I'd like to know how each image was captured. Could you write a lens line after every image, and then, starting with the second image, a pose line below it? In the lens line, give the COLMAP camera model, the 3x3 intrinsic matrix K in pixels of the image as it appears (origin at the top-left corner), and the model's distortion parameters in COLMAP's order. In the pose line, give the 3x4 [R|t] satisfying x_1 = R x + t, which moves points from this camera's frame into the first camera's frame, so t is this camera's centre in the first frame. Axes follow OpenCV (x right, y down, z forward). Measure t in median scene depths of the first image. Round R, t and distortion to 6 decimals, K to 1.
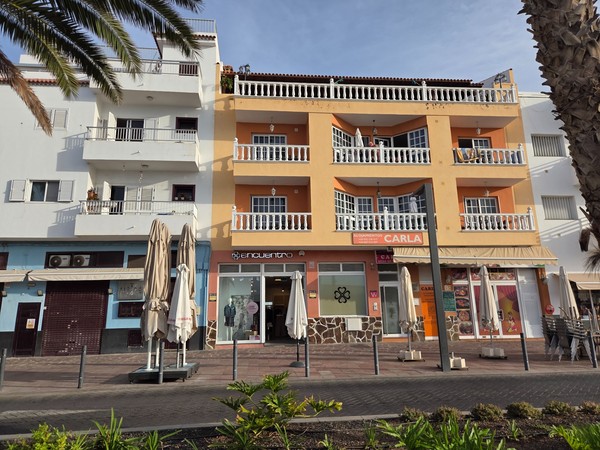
lens RADIAL K [[402.6, 0, 302.3], [0, 402.6, 222.6], [0, 0, 1]] dist [0.037692, 0.000784]
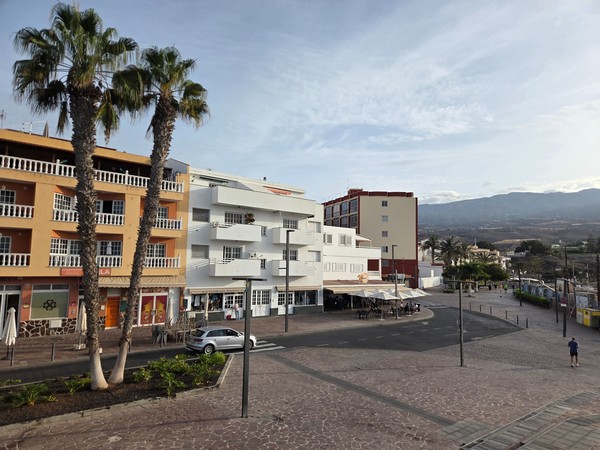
lens RADIAL K [[402.6, 0, 303.7], [0, 402.6, 226.7], [0, 0, 1]] dist [0.037692, 0.000784]
pose [[0.830477, 0.086683, 0.550267, 0.018542], [-0.154744, 0.984839, 0.078403, -0.391693], [-0.535128, -0.150263, 0.831300, -0.786086]]
